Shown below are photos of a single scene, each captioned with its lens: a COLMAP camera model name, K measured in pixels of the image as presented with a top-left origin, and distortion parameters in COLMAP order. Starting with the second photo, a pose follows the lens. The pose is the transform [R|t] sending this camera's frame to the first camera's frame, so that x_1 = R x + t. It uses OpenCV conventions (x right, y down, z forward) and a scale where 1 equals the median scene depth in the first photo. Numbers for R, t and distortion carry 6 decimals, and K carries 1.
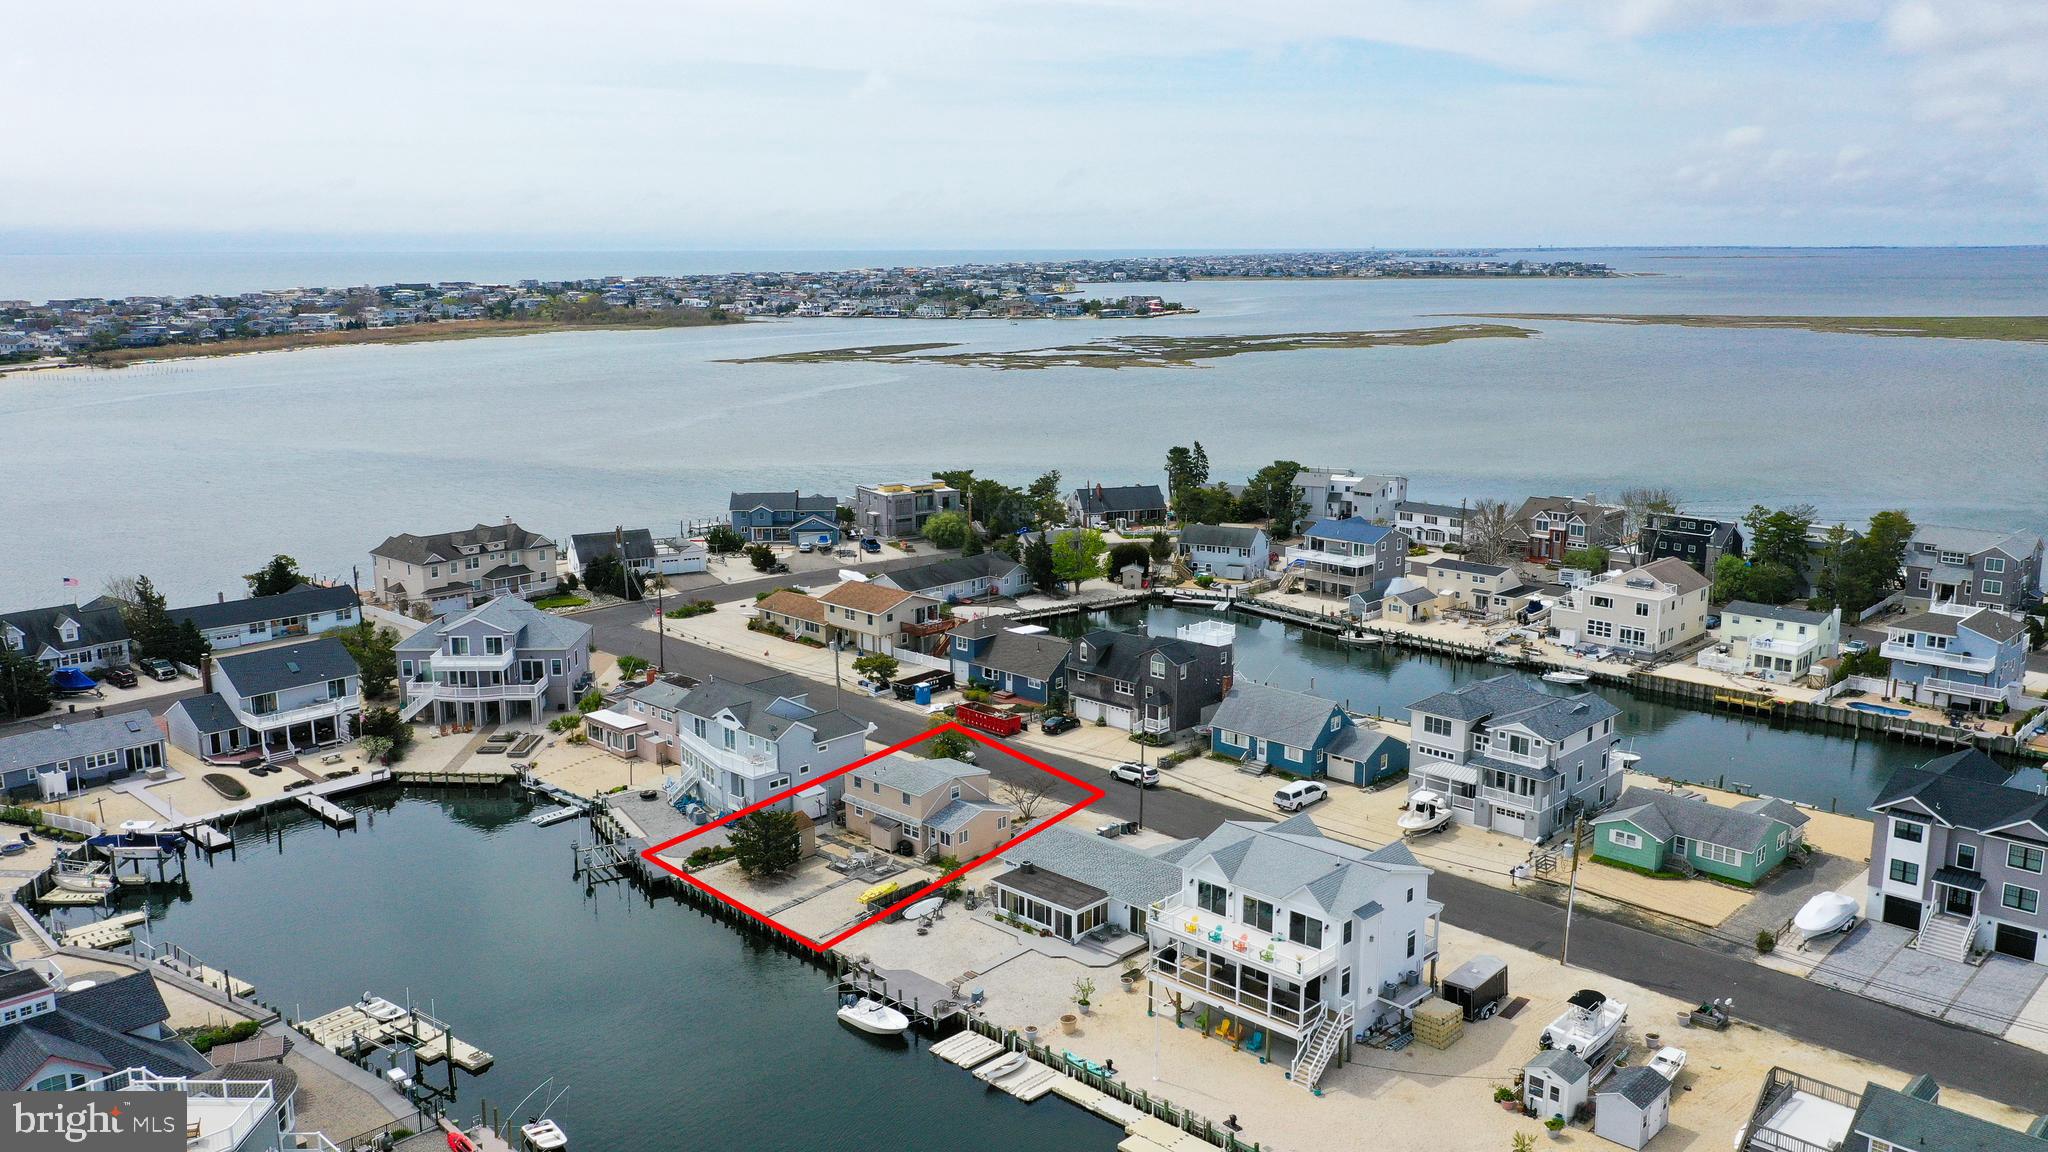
lens RADIAL K [[1621.3, 0, 1014.5], [0, 1621.3, 577.1], [0, 0, 1]] dist [0.003799, 0.006238]
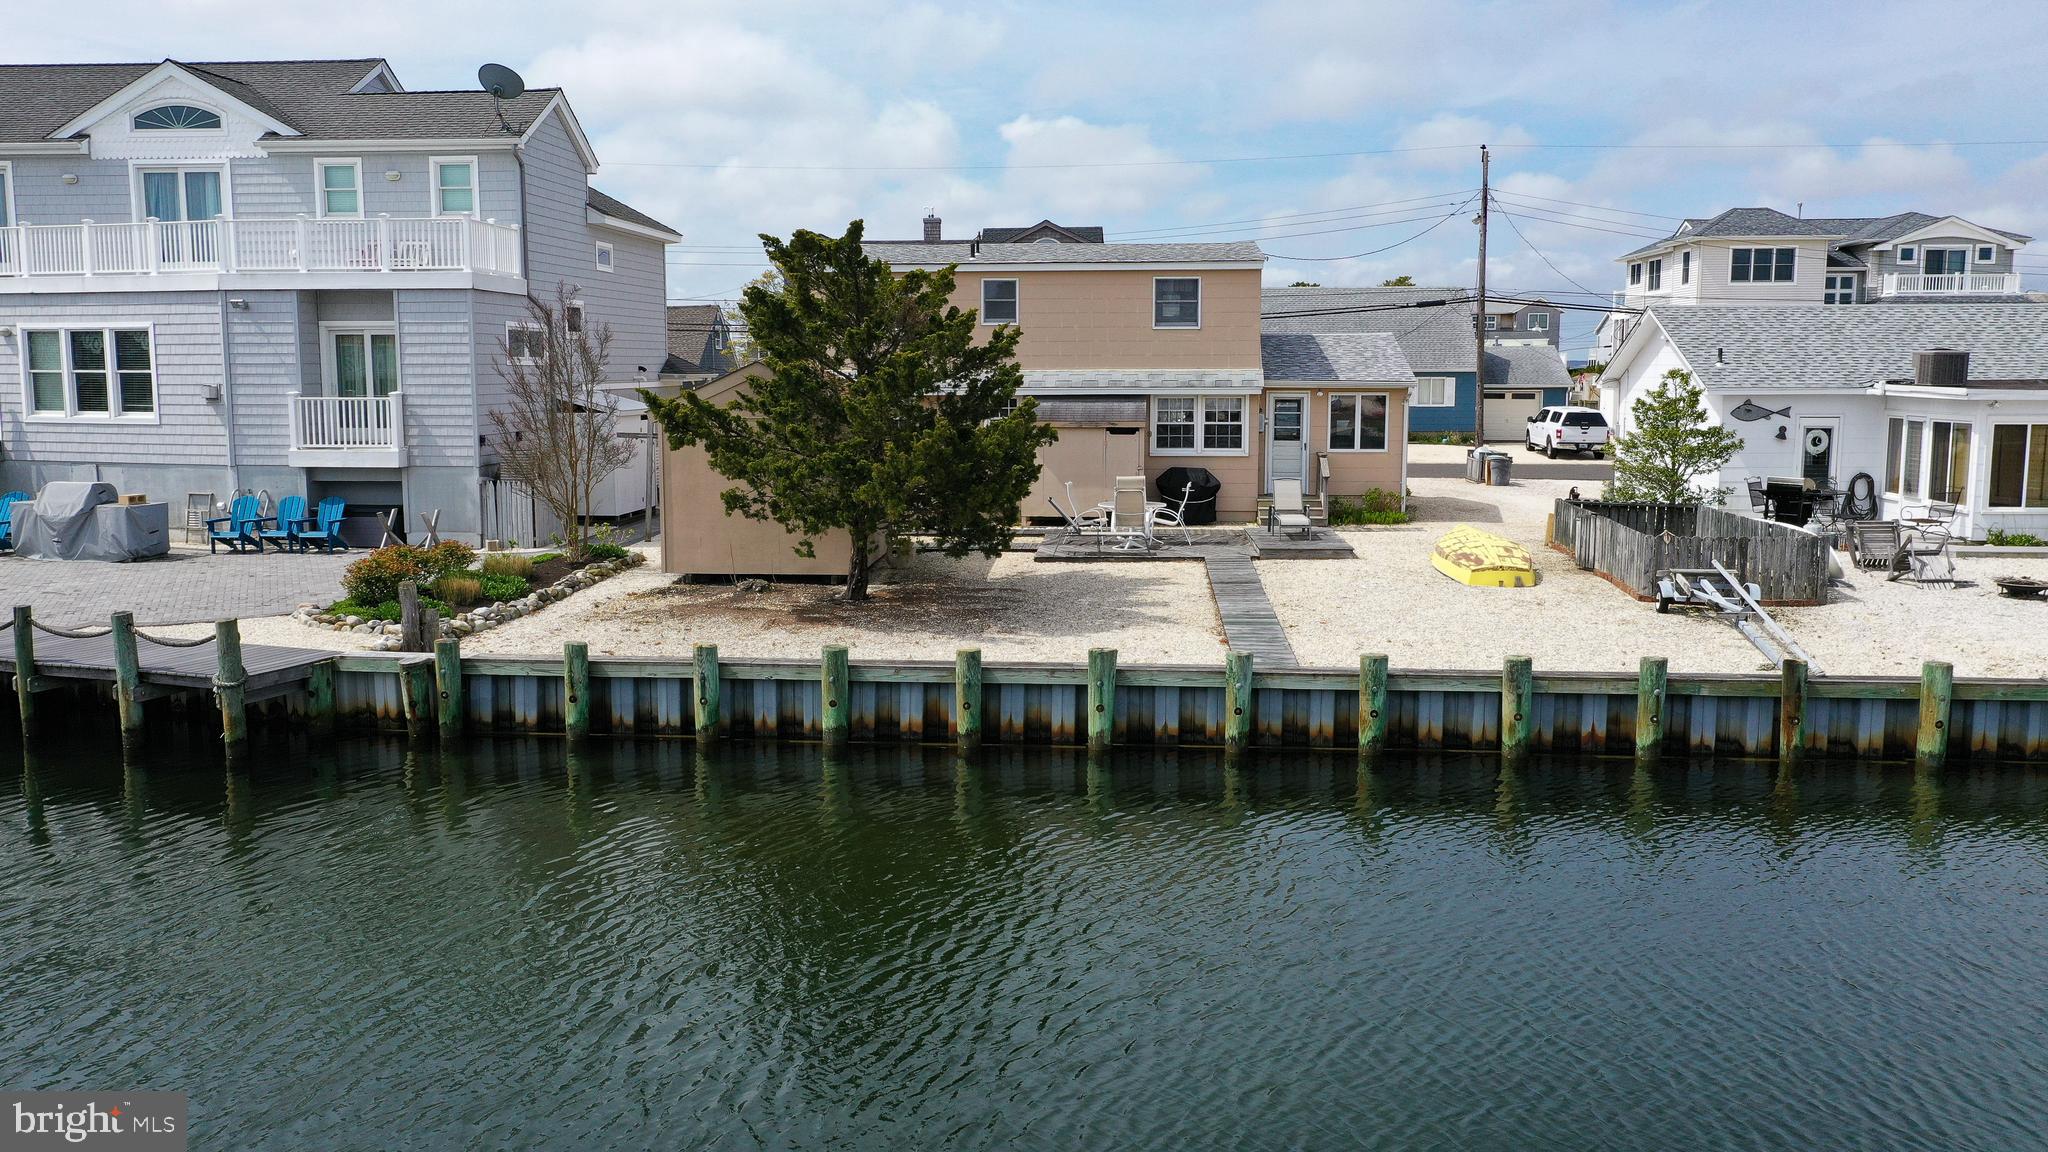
lens RADIAL K [[1642.7, 0, 1013.4], [0, 1642.7, 576.4], [0, 0, 1]] dist [0.003941, 0.007636]
pose [[0.769467, -0.077442, 0.633975, -0.205709], [0.126803, 0.991385, -0.032802, 0.149602], [-0.625973, 0.105630, 0.772658, 0.662238]]
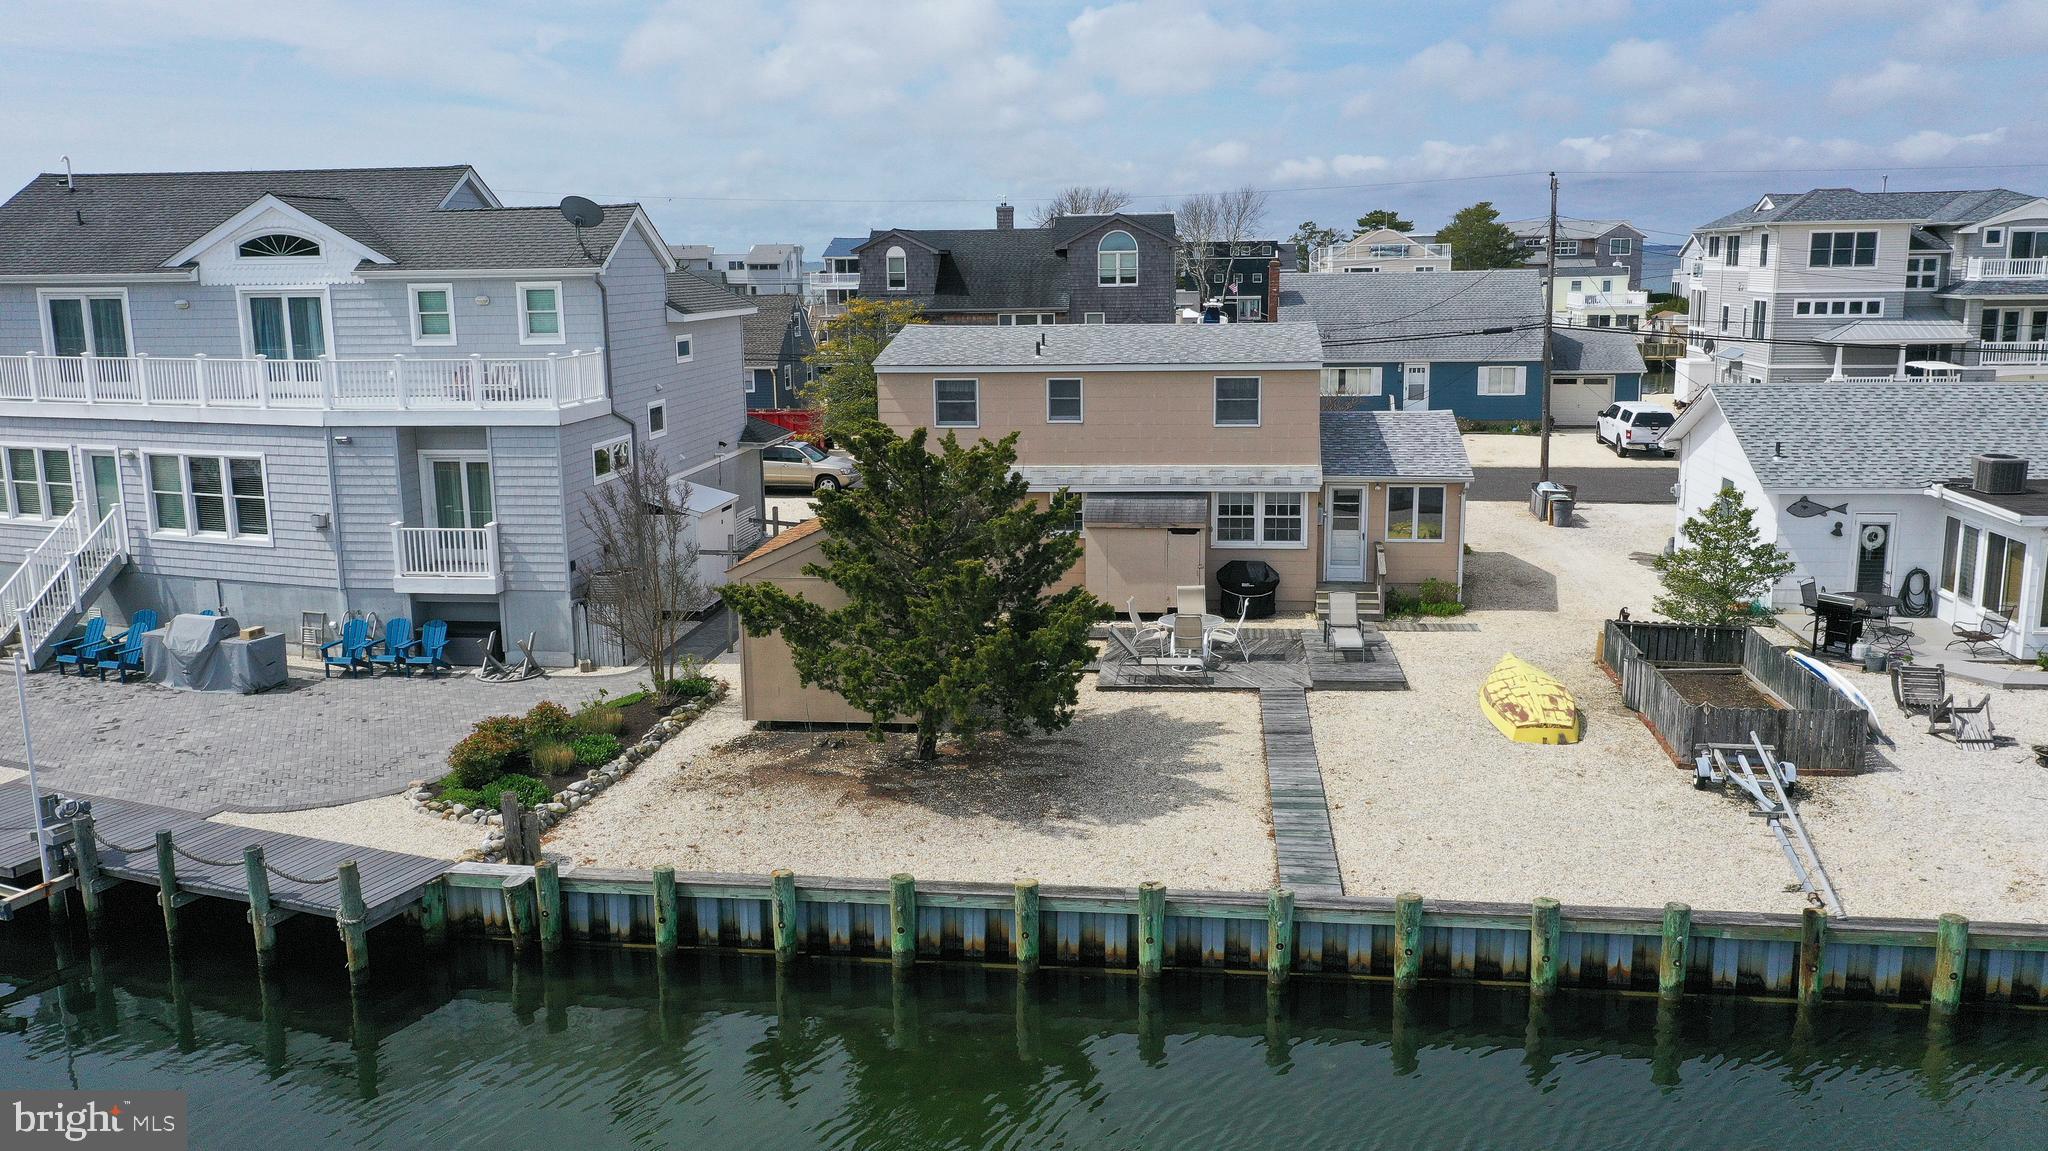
lens RADIAL K [[1621.3, 0, 1014.5], [0, 1621.3, 576.6], [0, 0, 1]] dist [0.003799, 0.006238]
pose [[0.798659, -0.122438, 0.589196, -0.205031], [0.132226, 0.990861, 0.026673, 0.123890], [-0.587077, 0.056604, 0.807550, 0.654664]]
